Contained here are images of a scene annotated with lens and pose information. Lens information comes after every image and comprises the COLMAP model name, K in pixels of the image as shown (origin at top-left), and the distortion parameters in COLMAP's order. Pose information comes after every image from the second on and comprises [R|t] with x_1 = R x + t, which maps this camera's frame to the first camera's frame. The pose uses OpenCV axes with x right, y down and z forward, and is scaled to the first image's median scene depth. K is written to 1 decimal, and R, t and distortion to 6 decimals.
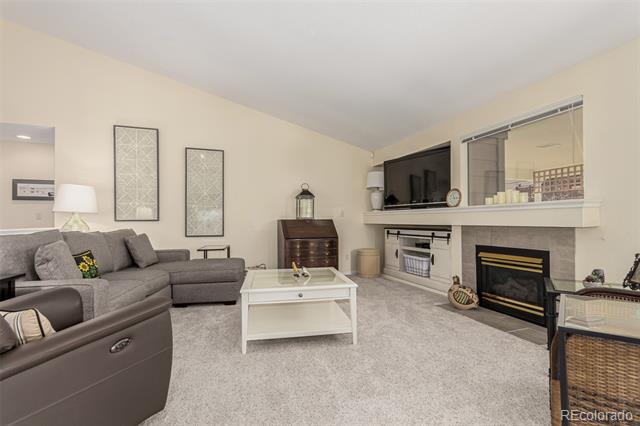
lens RADIAL K [[299.7, 0, 318.4], [0, 299.7, 223.7], [0, 0, 1]] dist [-0.001235, -0.000104]
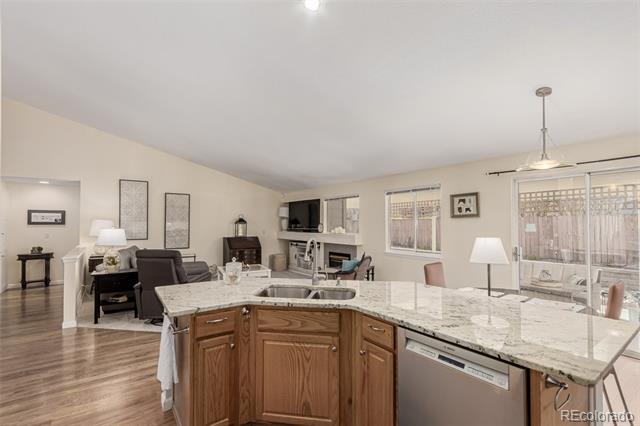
lens RADIAL K [[299.7, 0, 318.4], [0, 299.7, 223.7], [0, 0, 1]] dist [-0.001235, -0.000104]
pose [[0.961243, 0.007777, 0.275593, -0.111288], [-0.004172, 0.999898, -0.013665, -0.082522], [-0.275671, 0.011986, 0.961177, -0.867401]]
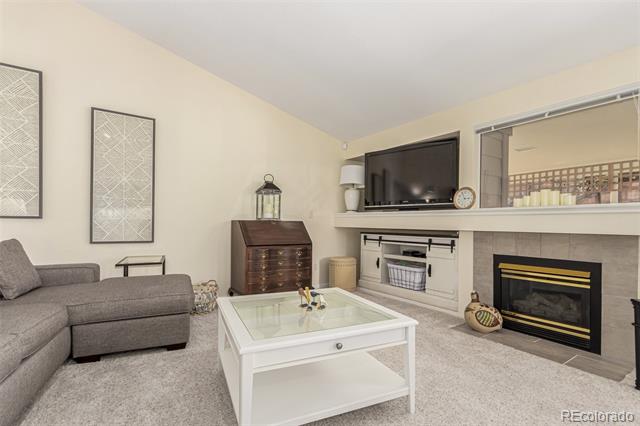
lens RADIAL K [[311.2, 0, 324.3], [0, 311.2, 228.4], [0, 0, 1]] dist [0.003538, 0.000068]
pose [[0.964989, 0.012203, 0.262008, -0.146883], [-0.013989, 0.999890, 0.004953, -0.000088], [-0.261919, -0.008445, 0.965053, 0.235598]]
